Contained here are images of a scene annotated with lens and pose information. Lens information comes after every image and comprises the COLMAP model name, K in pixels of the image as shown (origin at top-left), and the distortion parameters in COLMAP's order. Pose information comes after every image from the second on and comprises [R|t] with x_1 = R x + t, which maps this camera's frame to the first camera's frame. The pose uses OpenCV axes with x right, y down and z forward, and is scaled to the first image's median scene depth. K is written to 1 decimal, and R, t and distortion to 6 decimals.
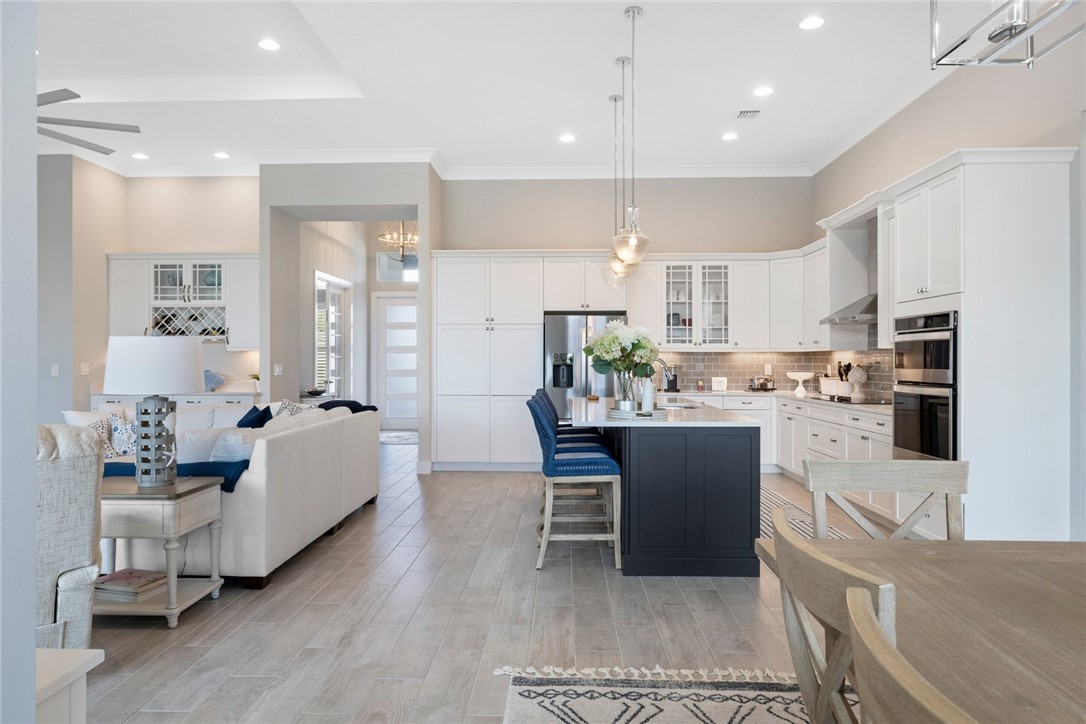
lens RADIAL K [[695.5, 0, 543.0], [0, 695.5, 362.0], [0, 0, 1]] dist [-0.004190, 0.000156]
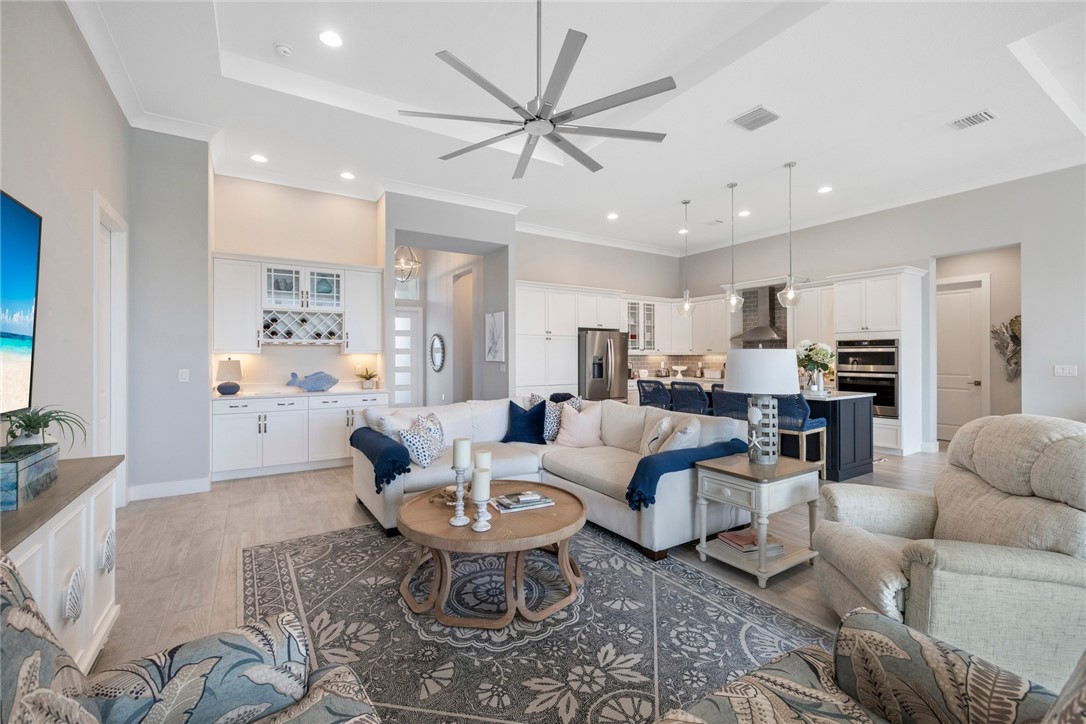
lens RADIAL K [[457.2, 0, 541.5], [0, 457.2, 357.1], [0, 0, 1]] dist [0.001303, 0.000155]
pose [[0.828803, -0.001786, 0.559537, -0.751402], [0.002853, 0.999995, -0.001034, -0.011299], [-0.559533, 0.002454, 0.828805, 0.282831]]
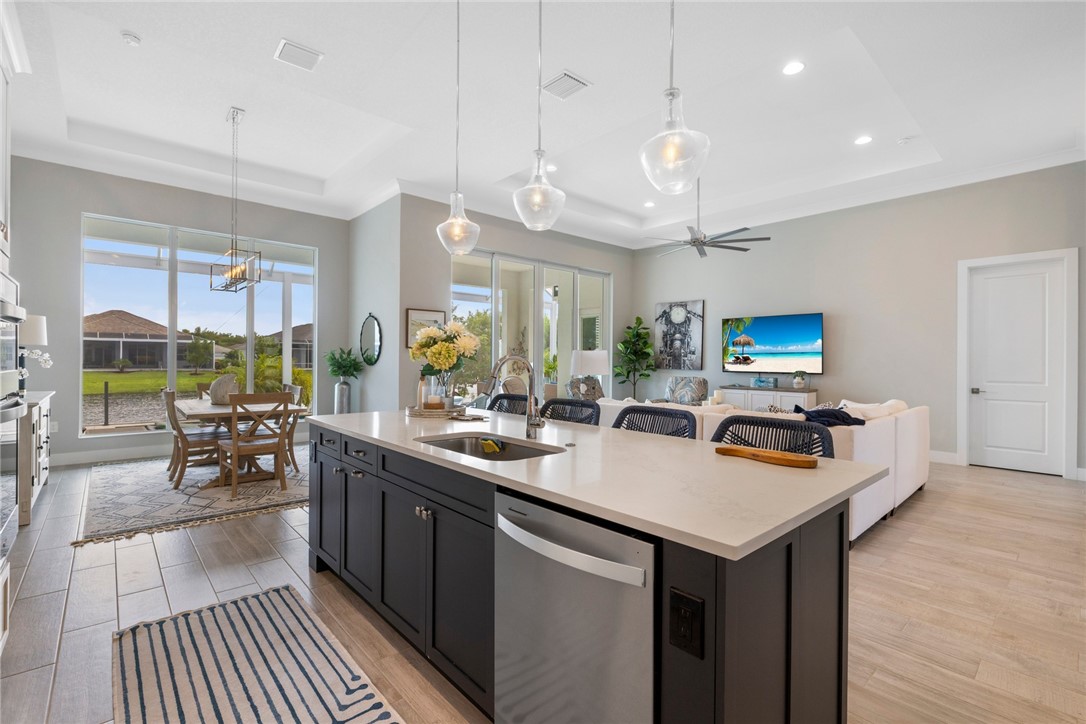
lens RADIAL K [[477.0, 0, 537.1], [0, 477.0, 360.9], [0, 0, 1]] dist [-0.002595, 0.000171]
pose [[-0.724502, -0.005710, -0.689249, 0.351821], [-0.004774, 0.999983, -0.003266, 0.000600], [0.689256, 0.000924, -0.724517, 1.106145]]
